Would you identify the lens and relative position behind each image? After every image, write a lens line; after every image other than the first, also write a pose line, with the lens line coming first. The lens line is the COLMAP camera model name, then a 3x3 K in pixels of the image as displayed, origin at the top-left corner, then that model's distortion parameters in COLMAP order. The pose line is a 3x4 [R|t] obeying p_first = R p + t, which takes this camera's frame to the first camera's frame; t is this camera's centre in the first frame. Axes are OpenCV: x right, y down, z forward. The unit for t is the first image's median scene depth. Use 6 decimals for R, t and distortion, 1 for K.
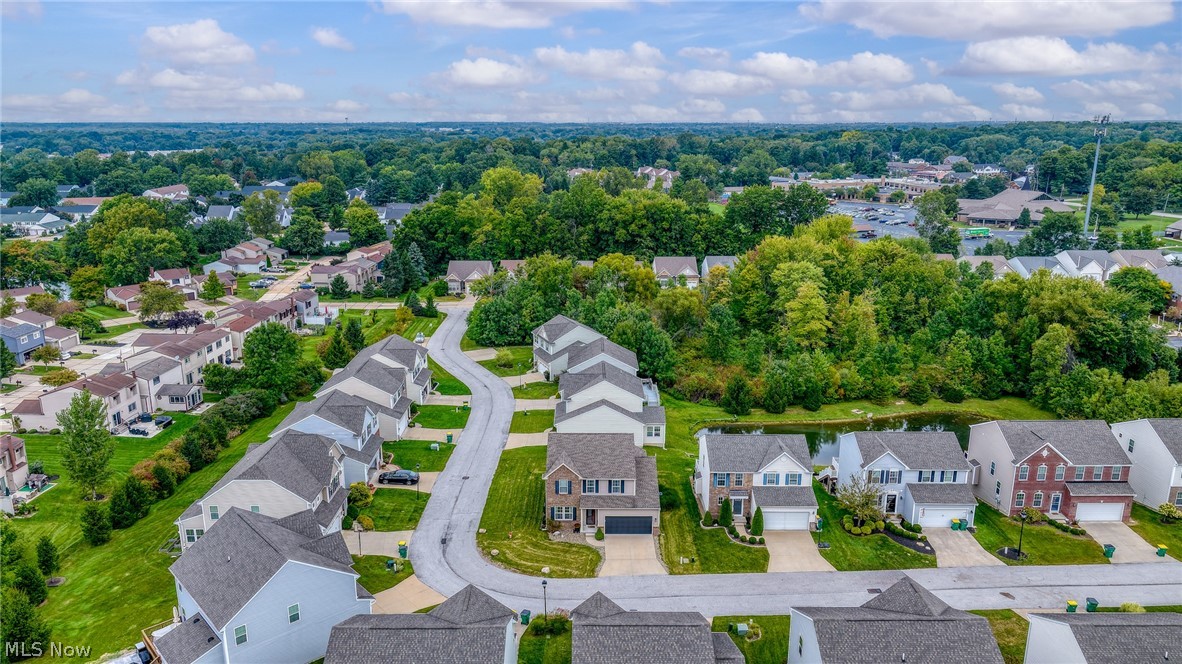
lens RADIAL K [[817.0, 0, 591.0], [0, 817.0, 332.0], [0, 0, 1]] dist [0.006950, -0.008247]
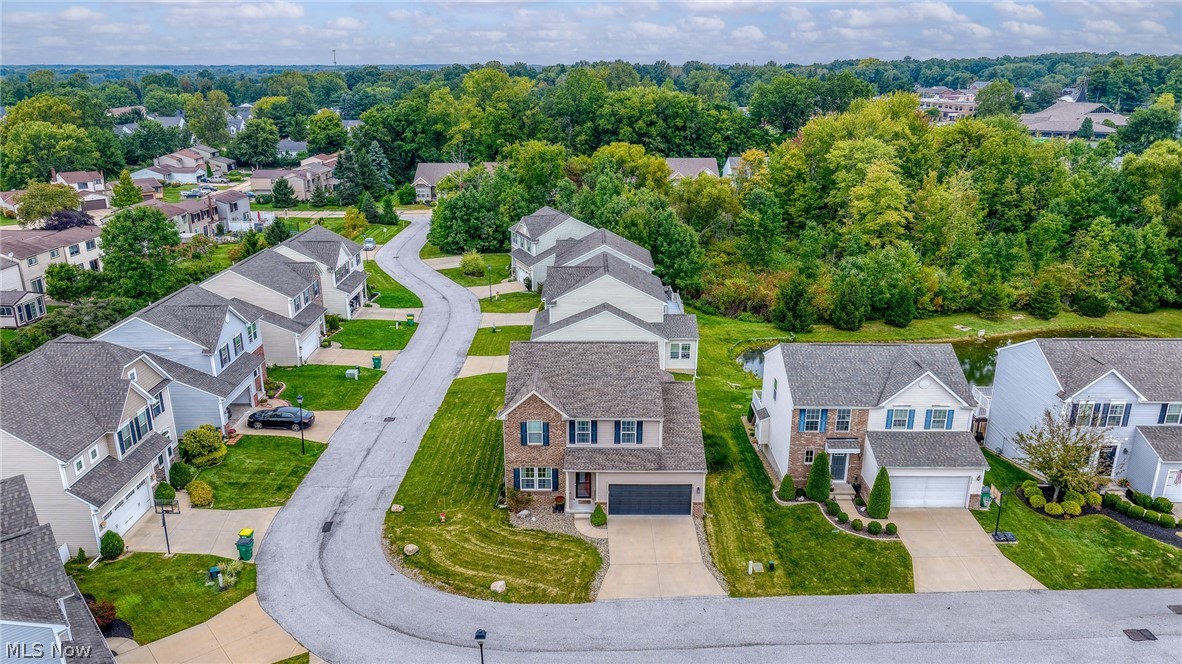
lens RADIAL K [[817.0, 0, 591.0], [0, 817.0, 332.0], [0, 0, 1]] dist [0.006950, -0.008247]
pose [[0.999999, -0.000905, -0.000873, 0.003733], [0.000958, 0.998030, 0.062728, 0.056240], [0.000814, -0.062729, 0.998030, 0.293035]]
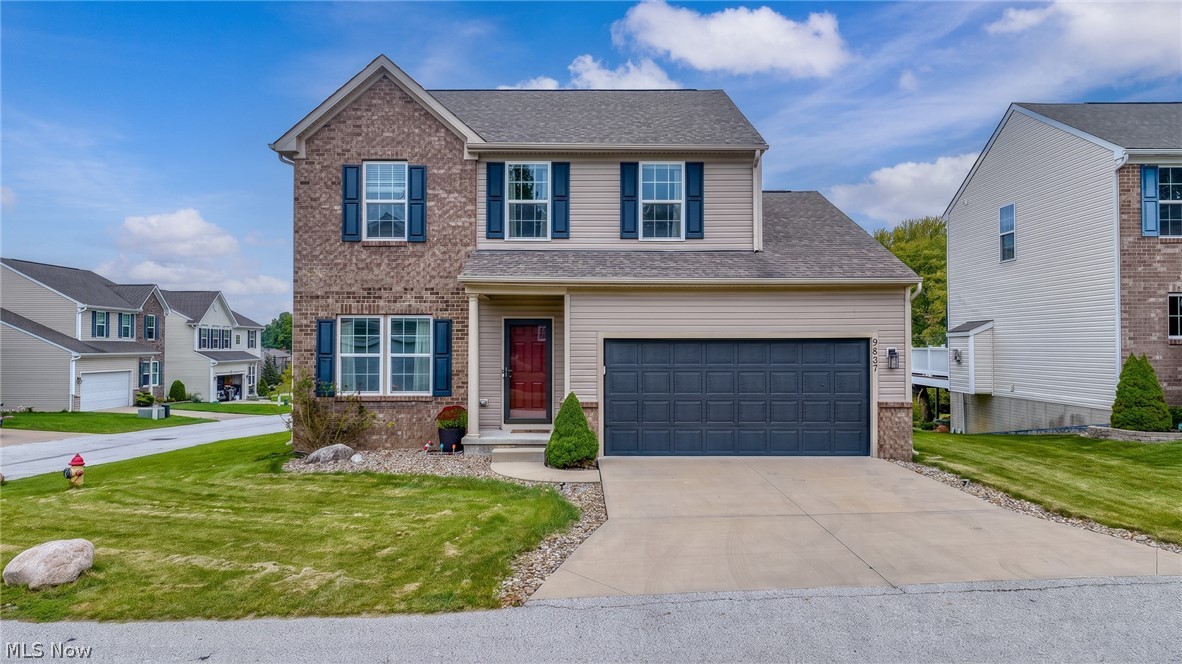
lens RADIAL K [[817.0, 0, 591.0], [0, 817.0, 332.0], [0, 0, 1]] dist [0.006950, -0.008247]
pose [[0.999988, -0.004368, -0.002296, 0.009787], [0.003512, 0.956812, -0.290686, 0.181818], [0.003467, 0.290675, 0.956816, 0.548360]]
